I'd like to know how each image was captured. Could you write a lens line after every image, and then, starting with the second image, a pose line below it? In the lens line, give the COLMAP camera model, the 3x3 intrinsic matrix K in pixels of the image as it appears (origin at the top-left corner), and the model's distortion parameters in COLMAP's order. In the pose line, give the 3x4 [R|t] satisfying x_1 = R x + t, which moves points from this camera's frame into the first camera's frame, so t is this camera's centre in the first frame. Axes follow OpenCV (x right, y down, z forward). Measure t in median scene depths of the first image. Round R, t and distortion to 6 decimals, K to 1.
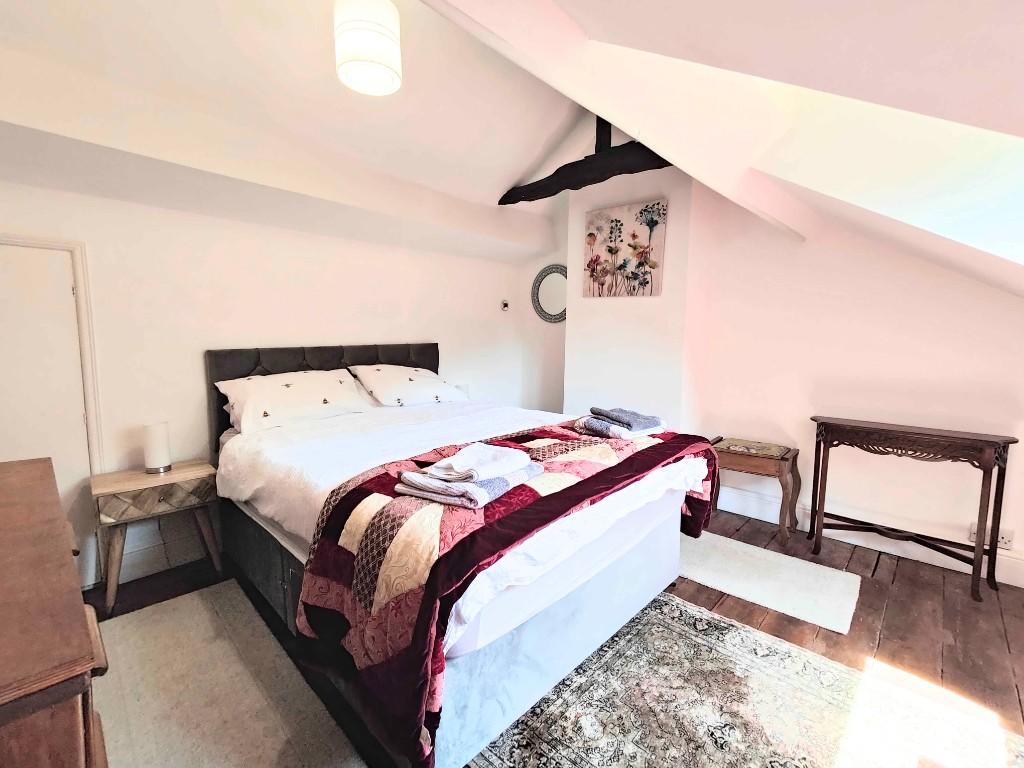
lens RADIAL K [[450.7, 0, 509.9], [0, 450.7, 380.6], [0, 0, 1]] dist [0.008337, -0.001709]
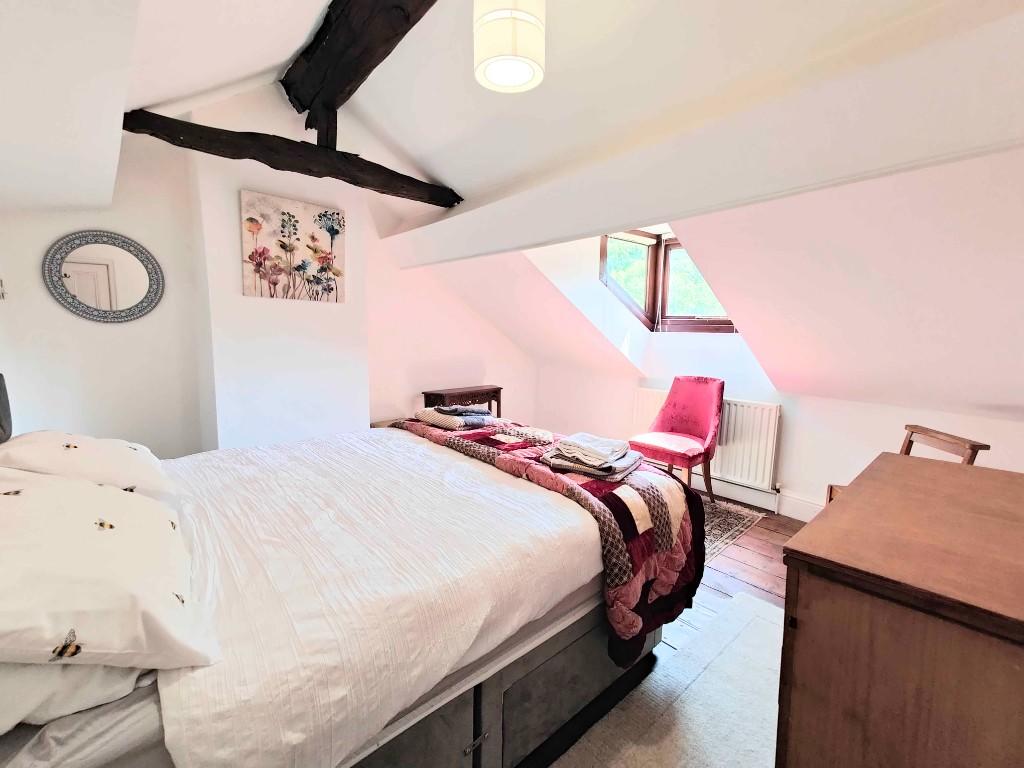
lens RADIAL K [[450.7, 0, 508.9], [0, 450.7, 382.0], [0, 0, 1]] dist [0.008337, -0.001709]
pose [[0.074465, -0.132743, 0.988349, -0.663673], [0.091778, 0.987807, 0.125755, -0.098504], [-0.992991, 0.081344, 0.085740, 0.515737]]
